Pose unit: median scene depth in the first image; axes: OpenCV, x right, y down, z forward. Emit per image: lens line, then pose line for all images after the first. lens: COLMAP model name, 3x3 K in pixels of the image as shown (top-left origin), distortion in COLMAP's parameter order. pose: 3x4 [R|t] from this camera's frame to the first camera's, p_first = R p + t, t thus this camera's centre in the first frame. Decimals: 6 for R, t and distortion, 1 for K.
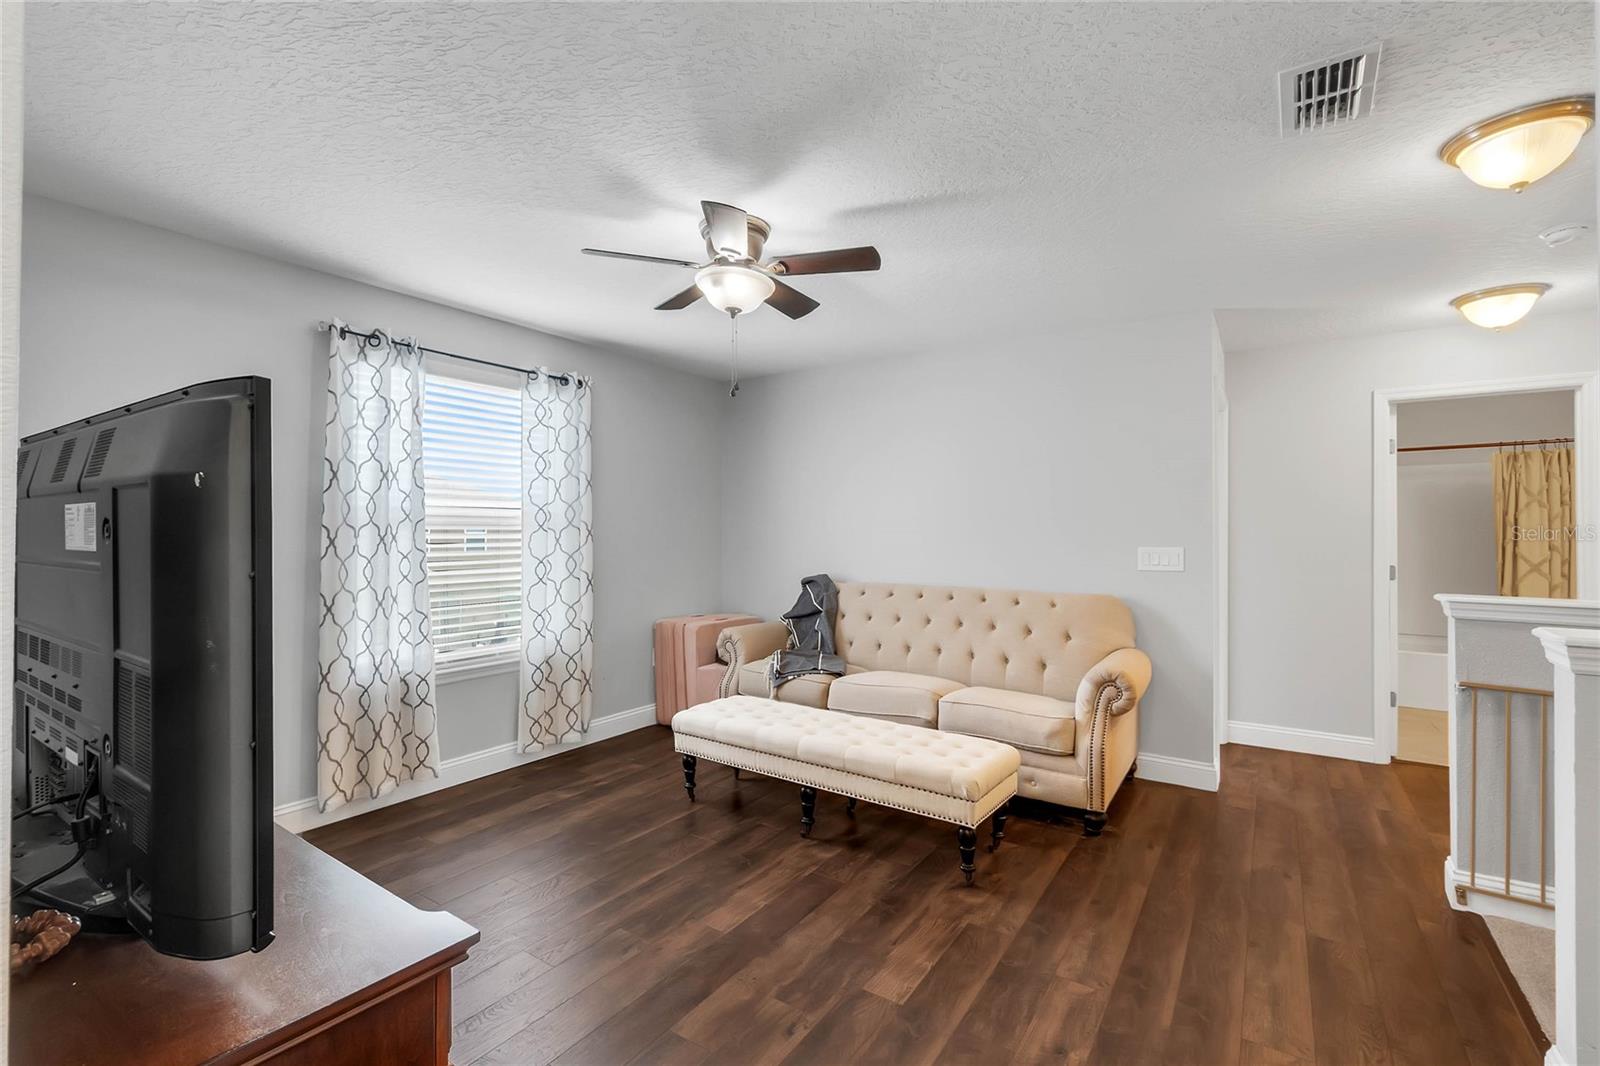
lens RADIAL K [[700.3, 0, 796.1], [0, 700.3, 535.4], [0, 0, 1]] dist [-0.000636, -0.000014]
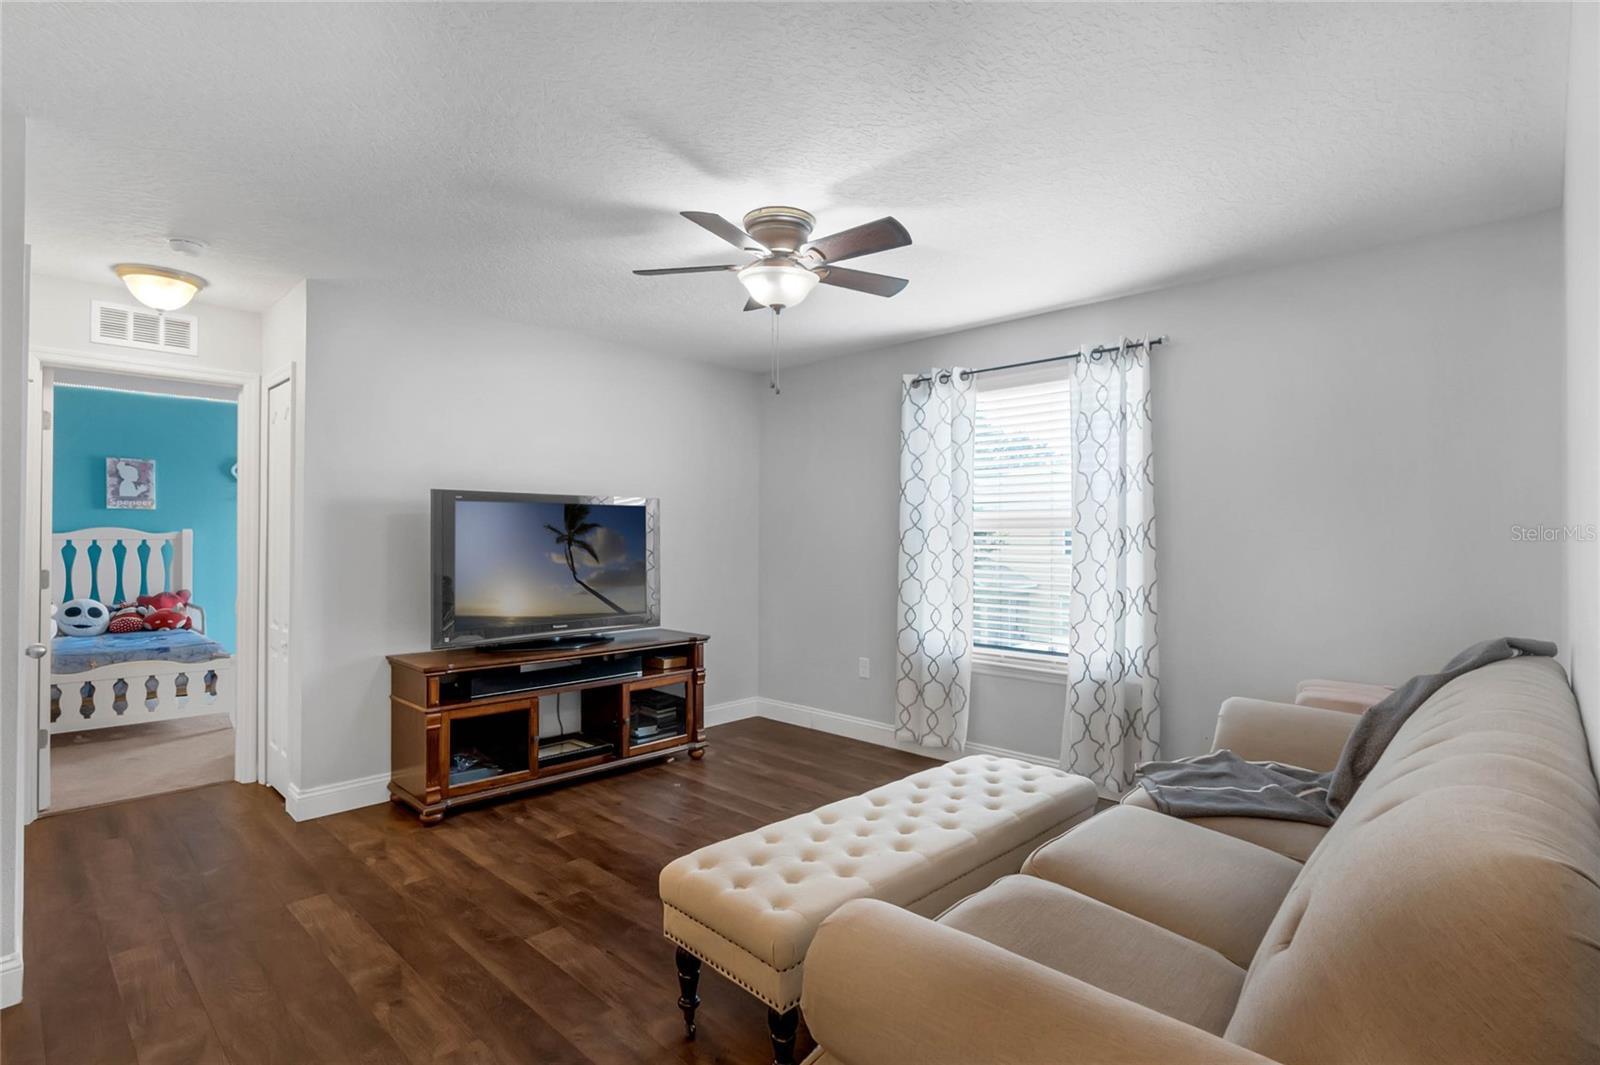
lens RADIAL K [[780.6, 0, 794.6], [0, 780.6, 533.0], [0, 0, 1]] dist [-0.002790, -0.000093]
pose [[-0.170208, -0.012942, -0.985323, 1.266346], [-0.005717, 0.999910, -0.012146, 0.016752], [0.985392, 0.003566, -0.170267, 1.557355]]
